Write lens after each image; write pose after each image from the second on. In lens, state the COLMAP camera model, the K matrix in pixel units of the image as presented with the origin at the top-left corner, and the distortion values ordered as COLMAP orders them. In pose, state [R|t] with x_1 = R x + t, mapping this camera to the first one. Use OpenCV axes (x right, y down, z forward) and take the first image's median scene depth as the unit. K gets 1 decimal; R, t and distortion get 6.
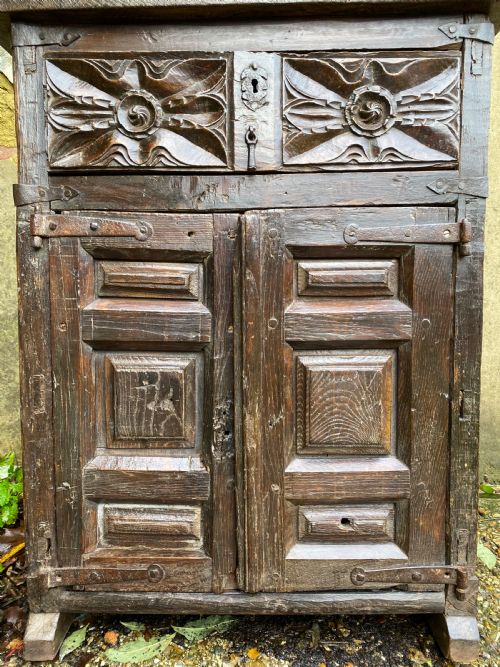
lens RADIAL K [[511.8, 0, 252.1], [0, 511.8, 341.2], [0, 0, 1]] dist [0.007013, -0.004199]
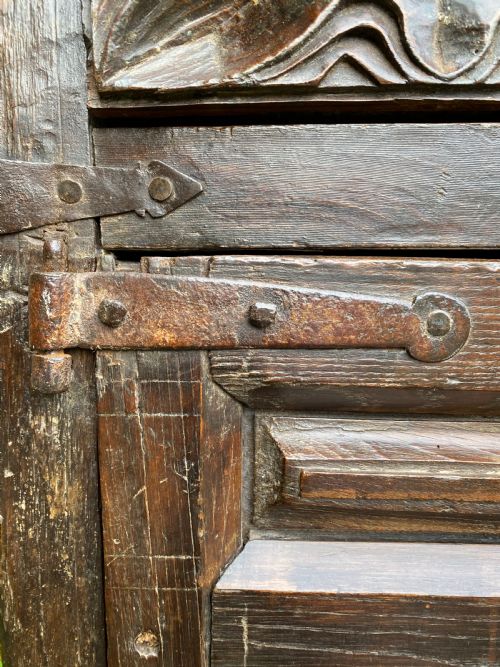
lens RADIAL K [[511.8, 0, 246.6], [0, 511.8, 329.4], [0, 0, 1]] dist [0.007013, -0.004199]
pose [[0.999747, 0.001480, -0.022459, -0.304993], [-0.000321, 0.998671, 0.051539, -0.225829], [0.022505, -0.051518, 0.998418, 0.715170]]
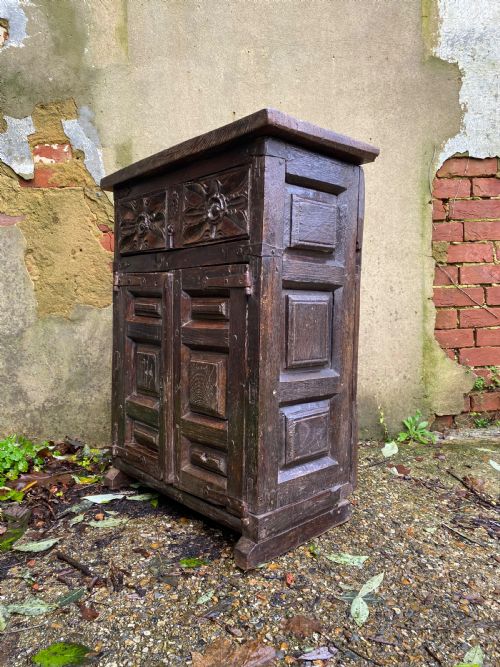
lens RADIAL K [[511.8, 0, 255.3], [0, 511.8, 336.4], [0, 0, 1]] dist [0.007013, -0.004199]
pose [[0.995998, -0.024253, 0.086019, 0.118273], [0.029343, 0.997861, -0.058417, 0.106848], [-0.084418, 0.060707, 0.994579, -0.840709]]
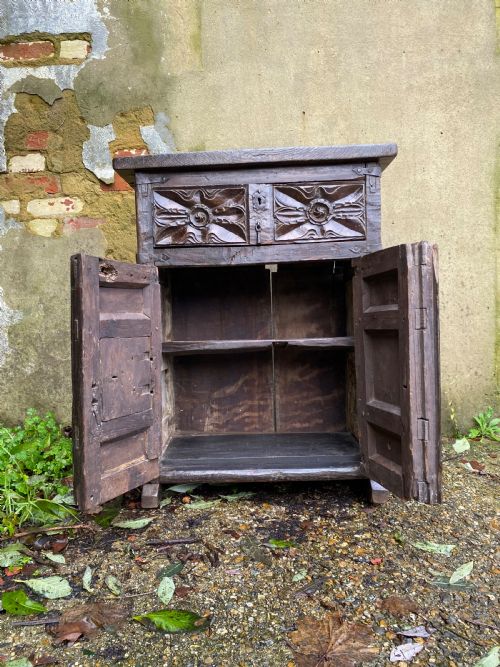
lens RADIAL K [[511.8, 0, 247.3], [0, 511.8, 339.1], [0, 0, 1]] dist [0.007013, -0.004199]
pose [[0.999666, -0.023322, -0.011171, -0.030545], [0.022633, 0.998048, -0.058198, 0.137898], [0.012506, 0.057925, 0.998243, -0.898427]]
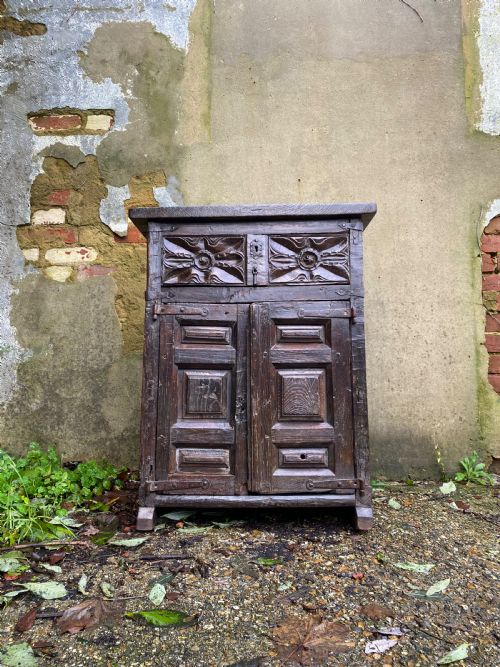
lens RADIAL K [[511.8, 0, 253.6], [0, 511.8, 330.2], [0, 0, 1]] dist [0.007013, -0.004199]
pose [[1.000000, 0.000258, 0.000480, -0.008124], [-0.000155, 0.978808, -0.204782, 0.292286], [-0.000522, 0.204781, 0.978808, -1.063177]]
